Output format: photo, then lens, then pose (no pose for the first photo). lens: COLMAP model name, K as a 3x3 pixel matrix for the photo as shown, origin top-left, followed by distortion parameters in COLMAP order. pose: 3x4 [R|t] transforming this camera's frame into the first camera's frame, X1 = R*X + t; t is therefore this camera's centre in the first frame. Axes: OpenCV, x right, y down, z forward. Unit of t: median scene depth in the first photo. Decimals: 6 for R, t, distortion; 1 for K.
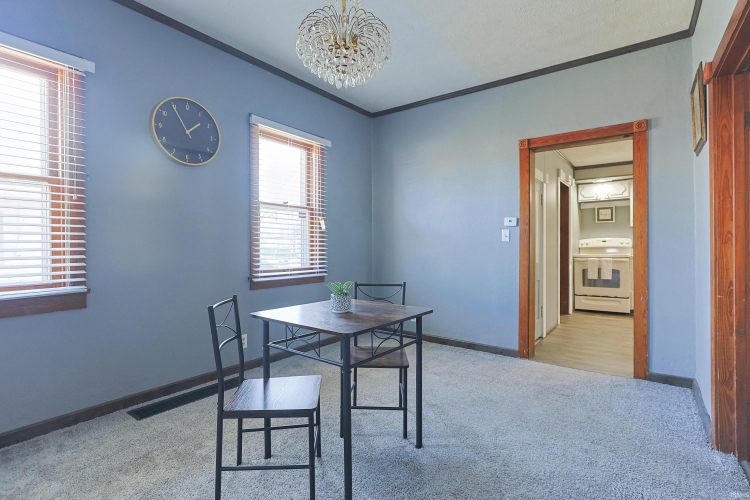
lens RADIAL K [[357.3, 0, 371.7], [0, 357.3, 246.7], [0, 0, 1]] dist [-0.002503, -0.000215]
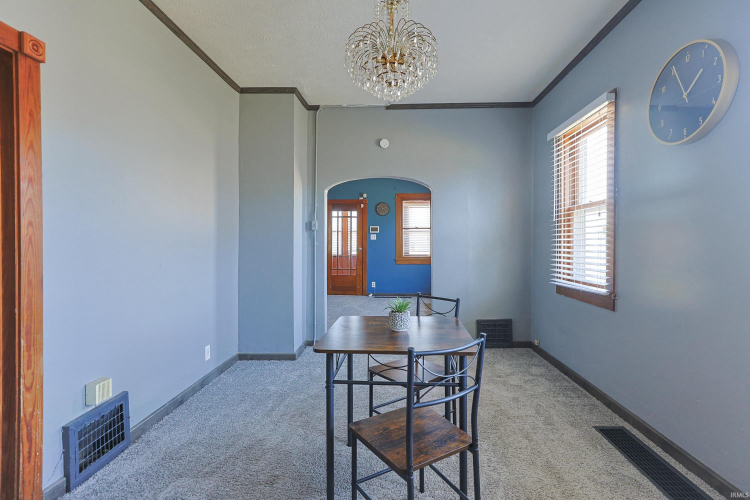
lens RADIAL K [[360.2, 0, 383.9], [0, 360.2, 245.8], [0, 0, 1]] dist [-0.027762, 0.013463]
pose [[-0.824559, 0.008235, -0.565717, 0.363041], [0.001151, 0.999916, 0.012877, -0.042367], [0.565775, 0.009967, -0.824499, 1.283531]]
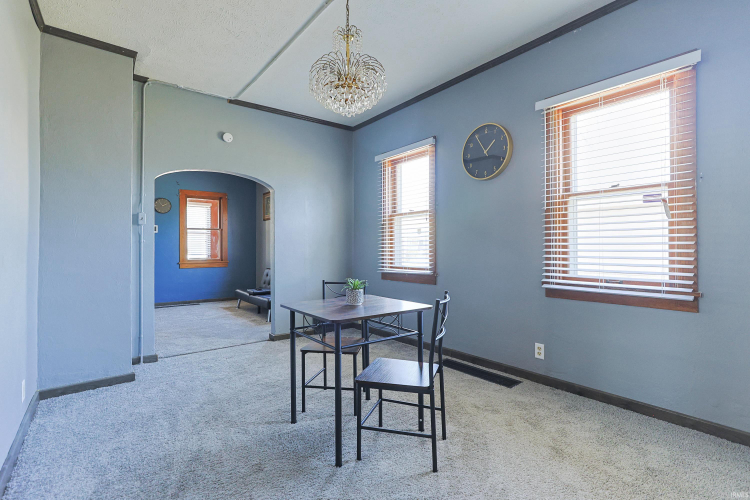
lens RADIAL K [[360.2, 0, 383.9], [0, 360.2, 245.8], [0, 0, 1]] dist [-0.027762, 0.013463]
pose [[-0.252654, -0.003093, -0.967552, 0.755601], [0.003331, 0.999986, -0.004066, -0.004649], [0.967551, -0.004250, -0.252641, 1.009668]]
